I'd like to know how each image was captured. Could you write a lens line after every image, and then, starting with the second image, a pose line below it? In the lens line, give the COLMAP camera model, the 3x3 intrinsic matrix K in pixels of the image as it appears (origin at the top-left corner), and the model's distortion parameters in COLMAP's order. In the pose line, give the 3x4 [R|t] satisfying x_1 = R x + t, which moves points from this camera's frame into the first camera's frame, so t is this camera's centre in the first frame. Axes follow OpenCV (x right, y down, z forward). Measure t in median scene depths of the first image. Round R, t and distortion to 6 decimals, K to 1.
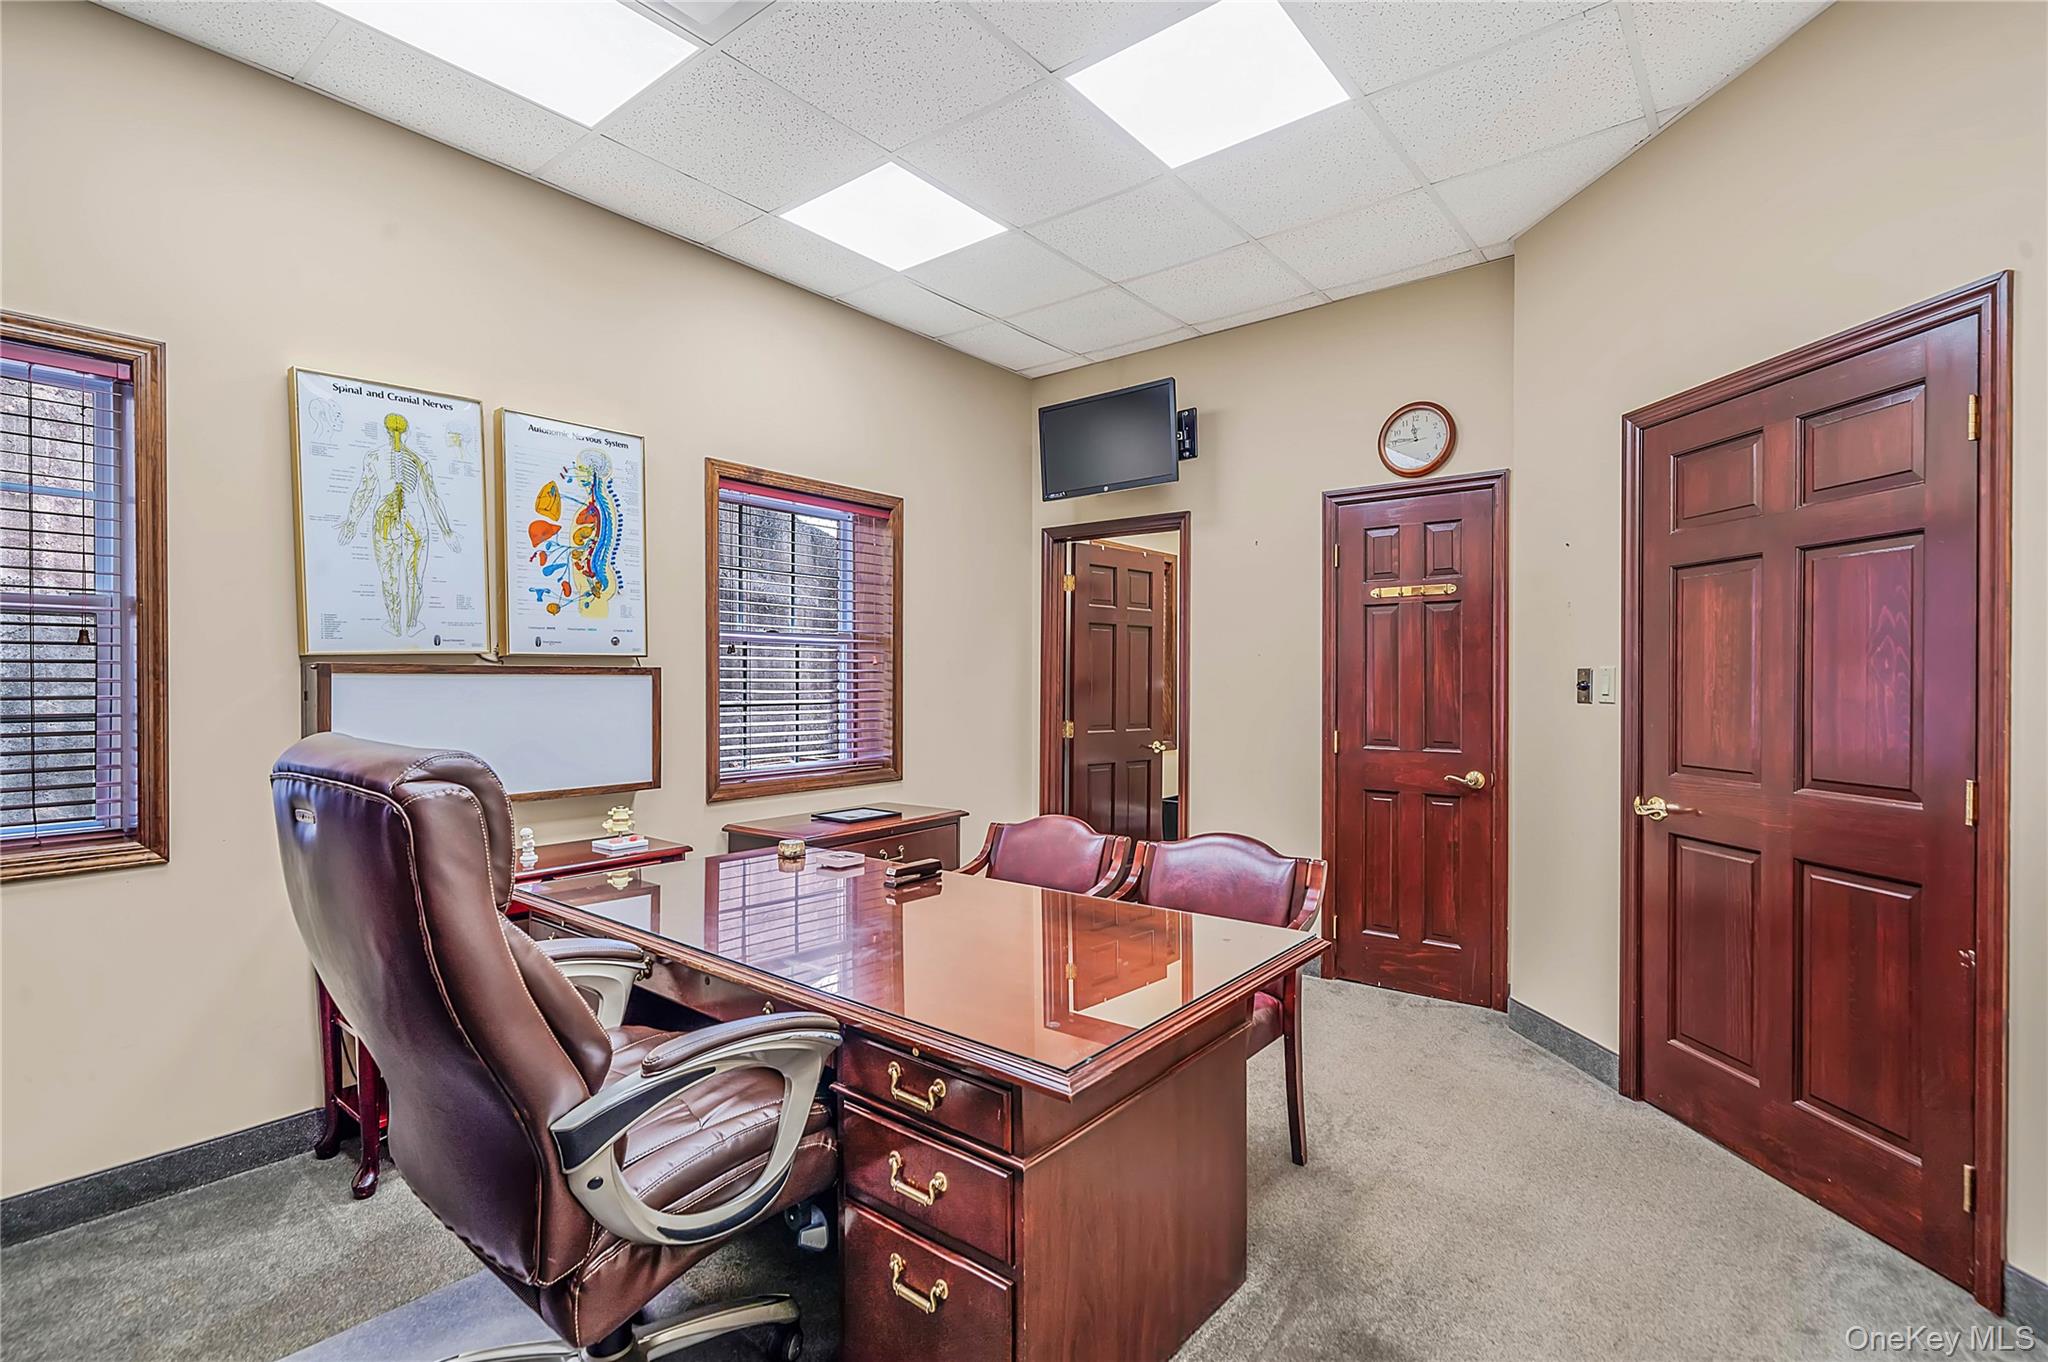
lens RADIAL K [[939.9, 0, 1029.9], [0, 939.9, 679.6], [0, 0, 1]] dist [0.000109, 0.000134]
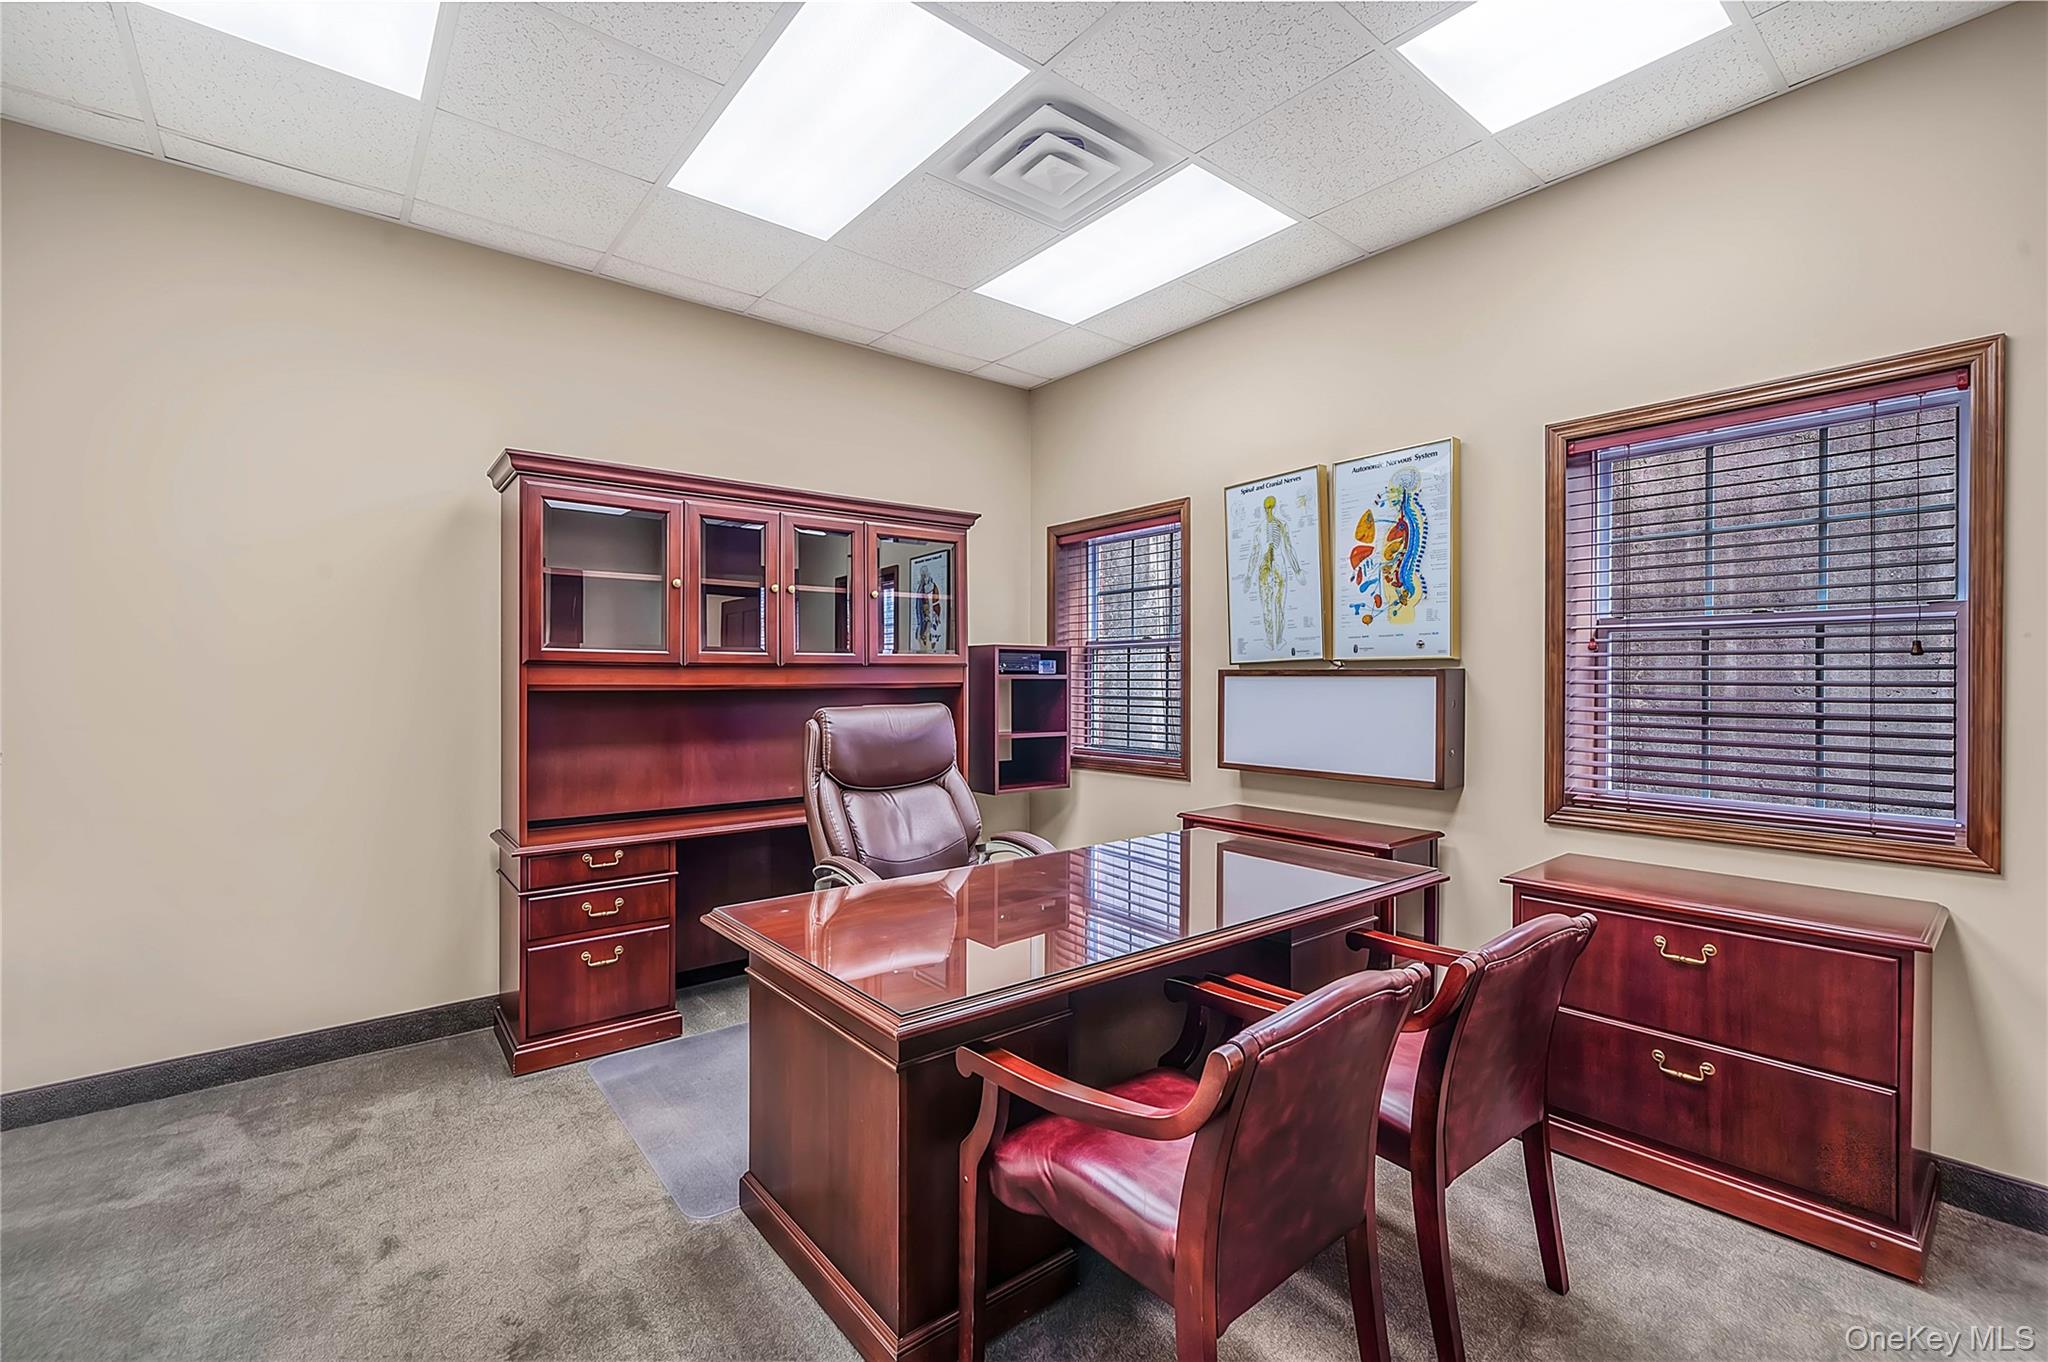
lens RADIAL K [[887.5, 0, 1030.5], [0, 887.5, 686.1], [0, 0, 1]] dist [0.000348, -0.000313]
pose [[-0.213287, 0.005422, -0.976975, 0.660505], [-0.004814, 0.999967, 0.006601, 0.001547], [0.976978, 0.006111, -0.213253, 0.834522]]
